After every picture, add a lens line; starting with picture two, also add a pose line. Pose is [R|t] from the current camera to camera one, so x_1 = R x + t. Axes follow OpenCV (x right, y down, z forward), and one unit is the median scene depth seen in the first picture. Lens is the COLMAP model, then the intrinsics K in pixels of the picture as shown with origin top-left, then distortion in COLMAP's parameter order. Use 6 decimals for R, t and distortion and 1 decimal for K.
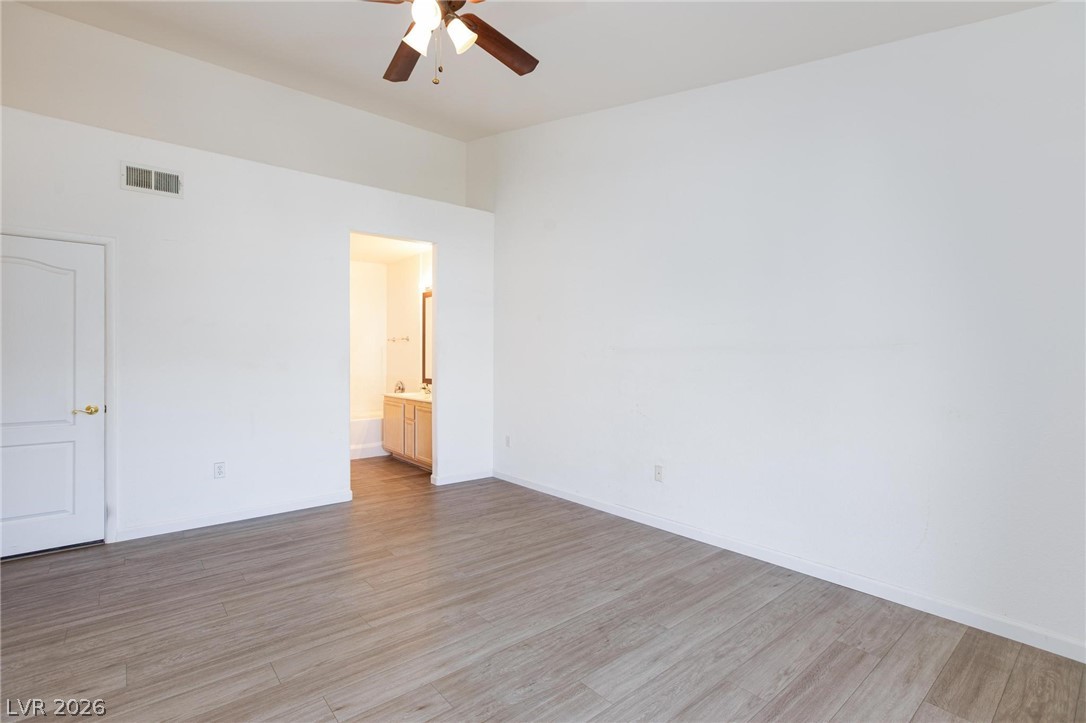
lens RADIAL K [[505.7, 0, 538.5], [0, 505.7, 358.2], [0, 0, 1]] dist [-0.025402, 0.013504]
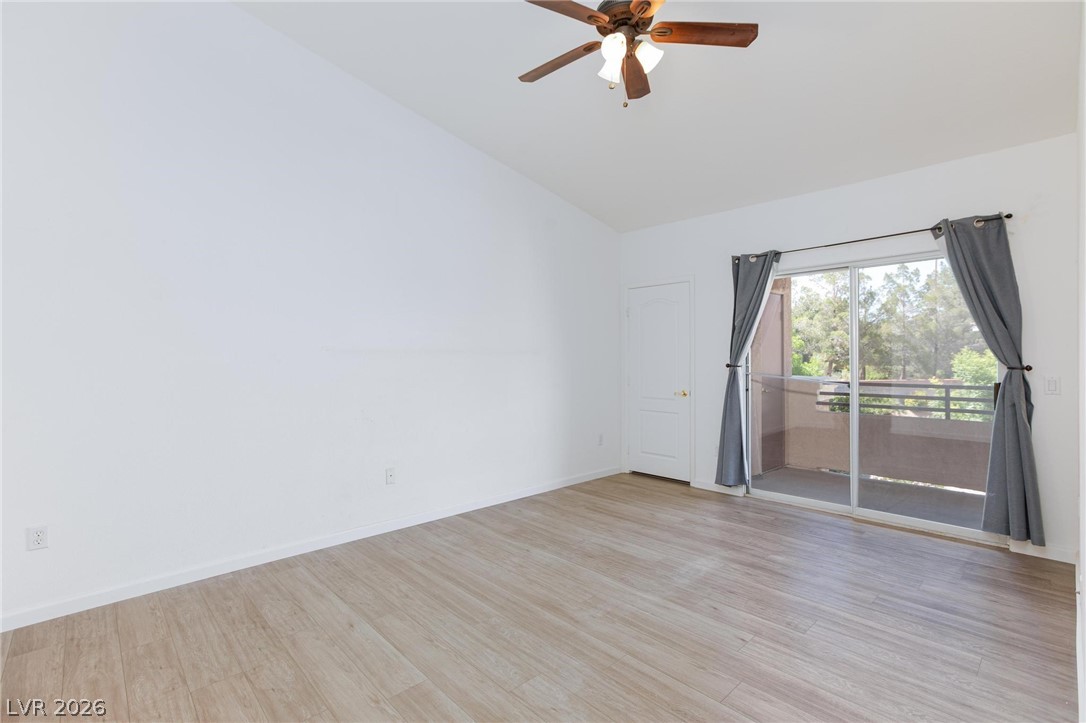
lens RADIAL K [[501.6, 0, 540.1], [0, 501.6, 359.0], [0, 0, 1]] dist [-0.026619, 0.013747]
pose [[-0.053394, -0.001350, 0.998573, -0.958322], [0.007218, 0.999972, 0.001738, -0.009210], [-0.998547, 0.007301, -0.053382, 0.928550]]
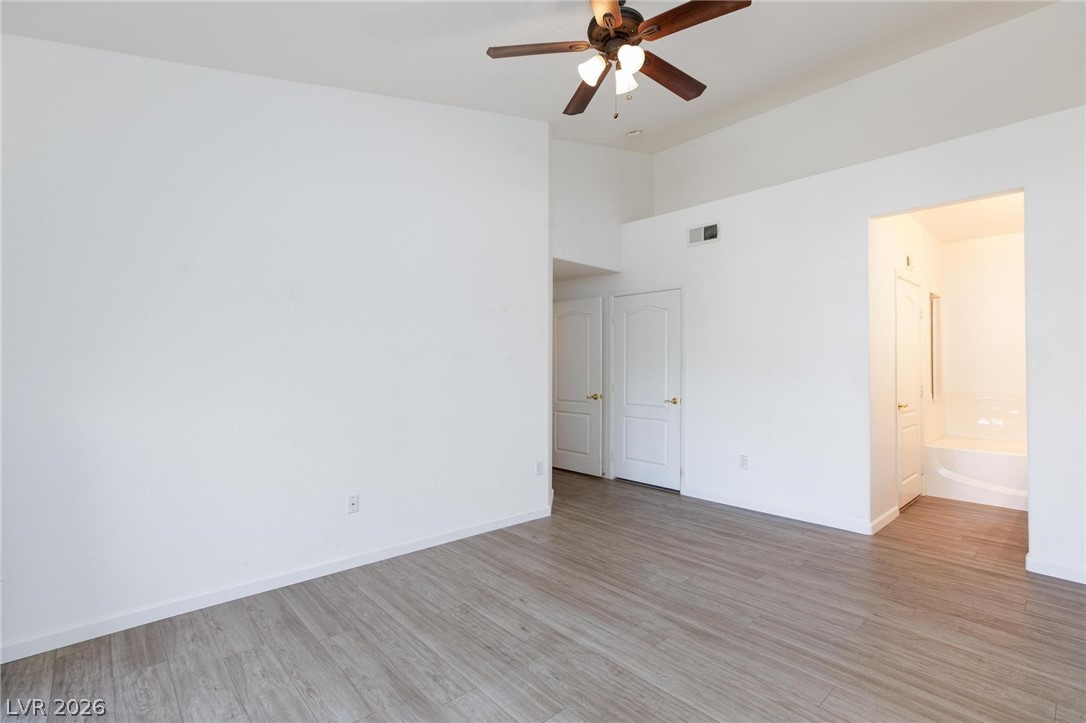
lens RADIAL K [[505.7, 0, 538.5], [0, 505.7, 358.2], [0, 0, 1]] dist [-0.025402, 0.013504]
pose [[0.035820, -0.013985, -0.999260, 0.670687], [-0.003453, 0.999894, -0.014117, -0.006498], [0.999352, 0.003956, 0.035768, 0.586841]]
